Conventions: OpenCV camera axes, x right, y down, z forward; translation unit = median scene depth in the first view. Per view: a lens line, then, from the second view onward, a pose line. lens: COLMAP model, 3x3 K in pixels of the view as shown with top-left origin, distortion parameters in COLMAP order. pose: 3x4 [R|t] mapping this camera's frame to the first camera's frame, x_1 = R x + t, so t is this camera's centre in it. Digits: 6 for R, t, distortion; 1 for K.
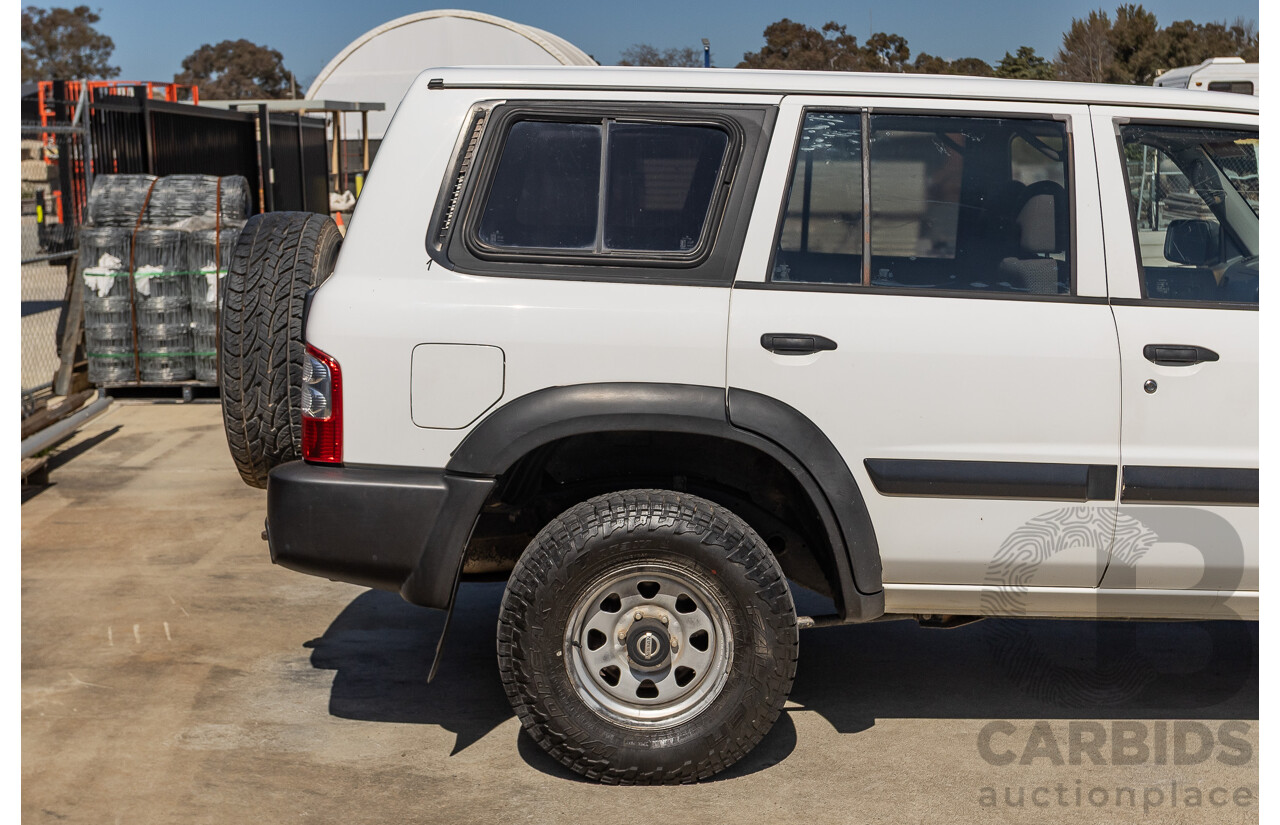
lens RADIAL K [[1256.5, 0, 624.5], [0, 1256.5, 384.7], [0, 0, 1]] dist [-0.010621, 0.008178]
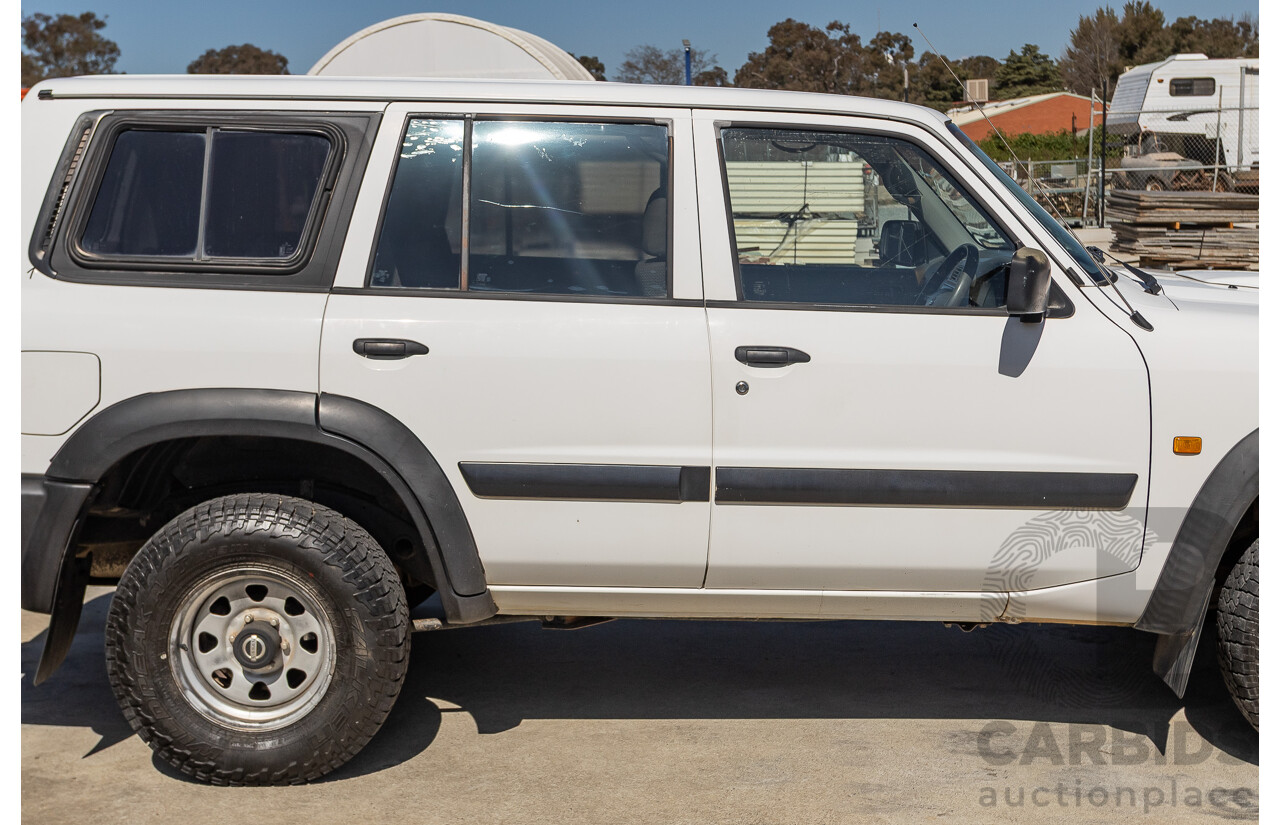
lens RADIAL K [[1256.5, 0, 624.5], [0, 1256.5, 384.7], [0, 0, 1]] dist [-0.010621, 0.008178]
pose [[0.999950, -0.007441, -0.006619, 0.324212], [0.007435, 0.999972, -0.000950, -0.001082], [0.006626, 0.000901, 0.999978, -0.008050]]
